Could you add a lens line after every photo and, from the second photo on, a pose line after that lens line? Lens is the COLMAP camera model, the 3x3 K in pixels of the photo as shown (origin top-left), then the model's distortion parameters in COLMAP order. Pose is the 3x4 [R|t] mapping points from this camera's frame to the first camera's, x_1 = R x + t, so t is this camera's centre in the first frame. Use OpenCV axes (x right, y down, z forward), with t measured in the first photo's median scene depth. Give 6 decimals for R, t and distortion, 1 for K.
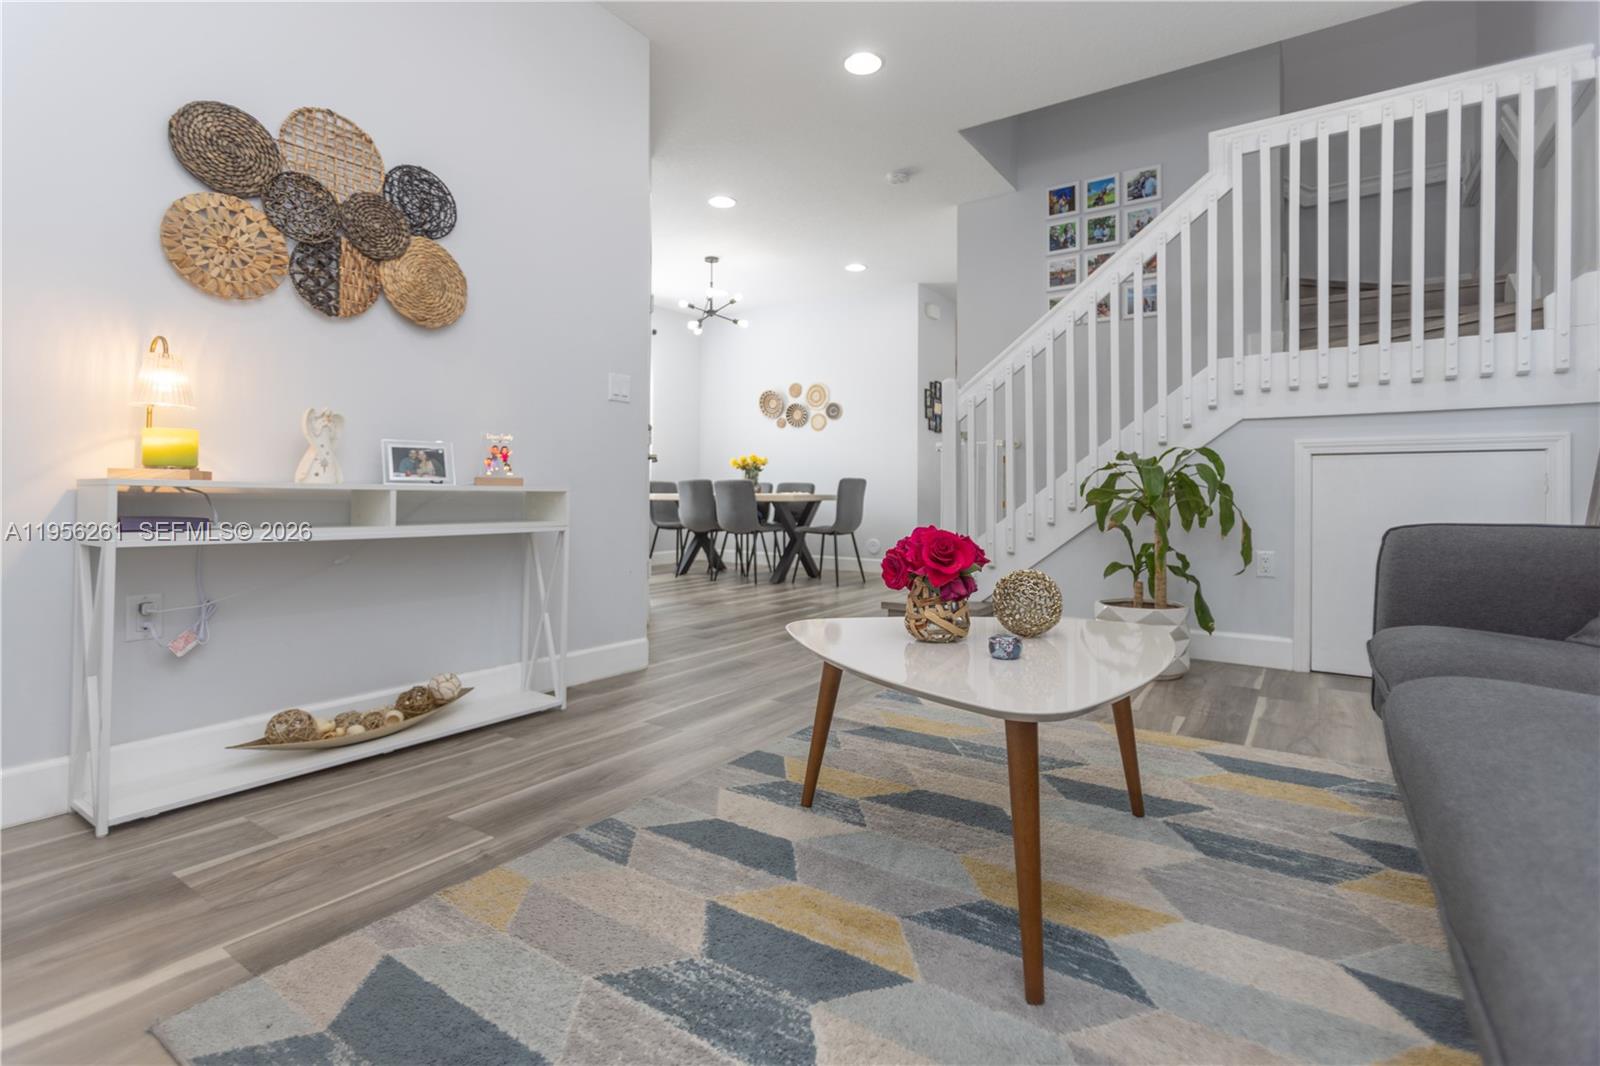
lens RADIAL K [[771.2, 0, 867.4], [0, 771.2, 513.0], [0, 0, 1]] dist [-0.008794, 0.003417]
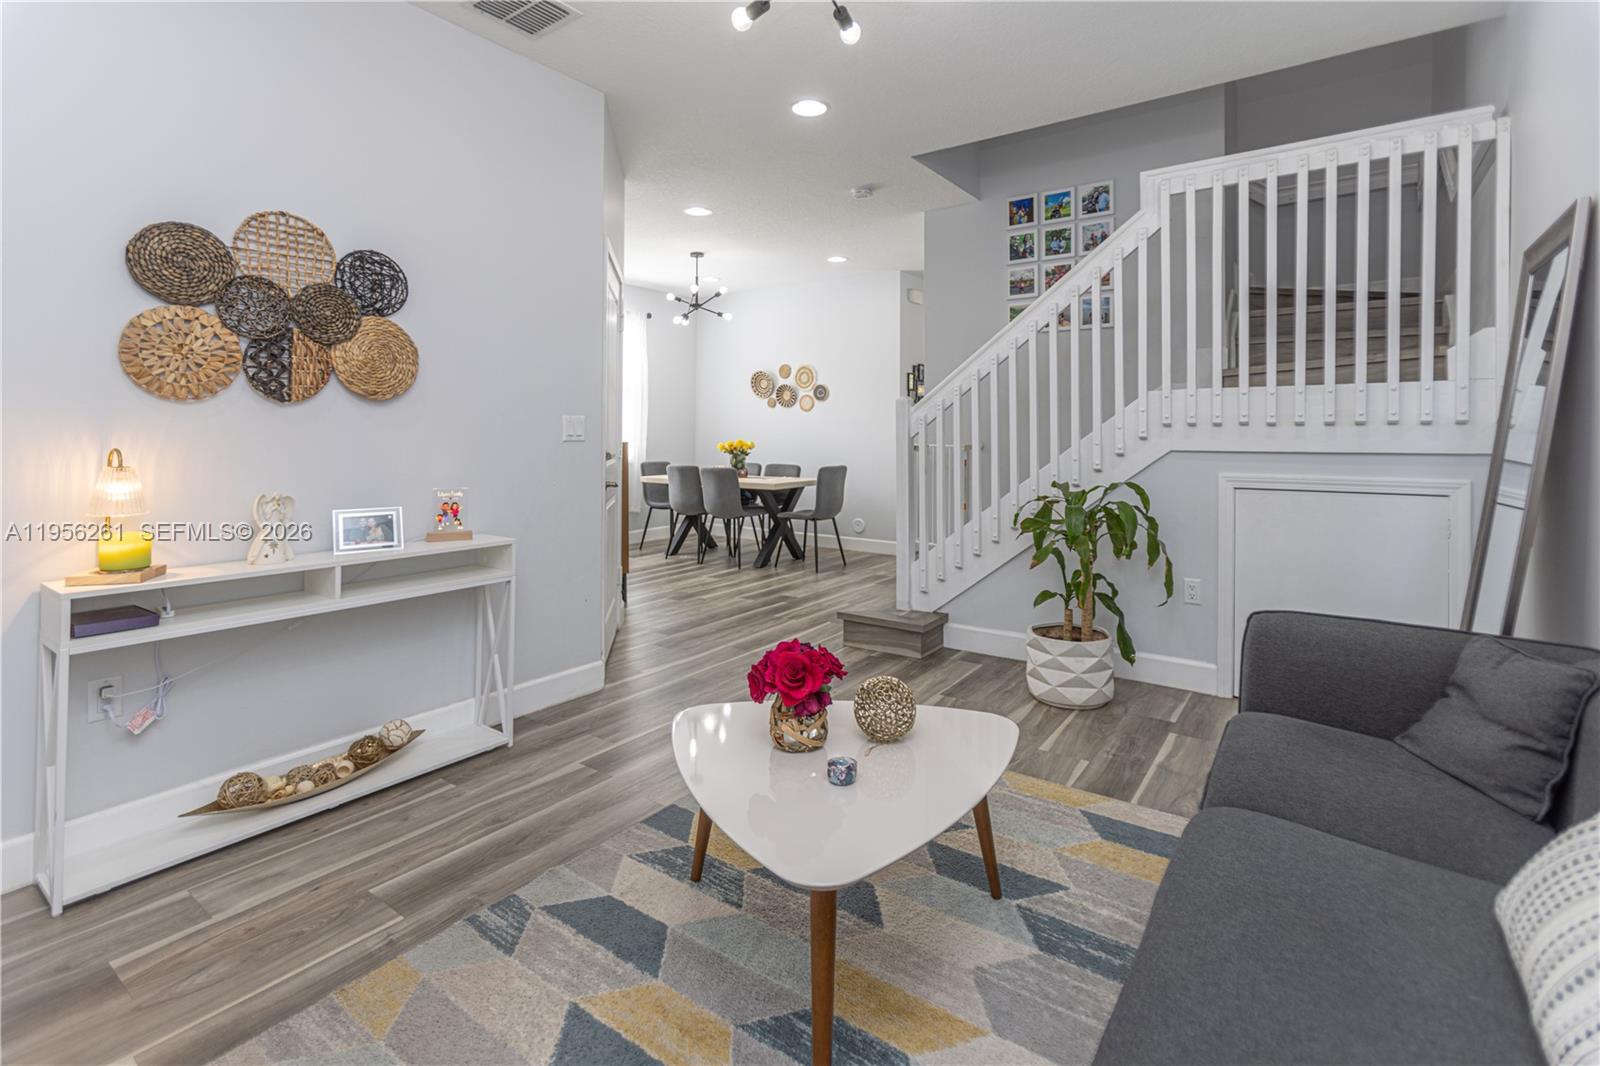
lens RADIAL K [[771.2, 0, 891.2], [0, 771.2, 428.9], [0, 0, 1]] dist [-0.008794, 0.003417]
pose [[0.999722, -0.003915, -0.023270, 0.177162], [0.003929, 0.999992, 0.000527, -0.202839], [0.023268, -0.000618, 0.999729, -0.064556]]
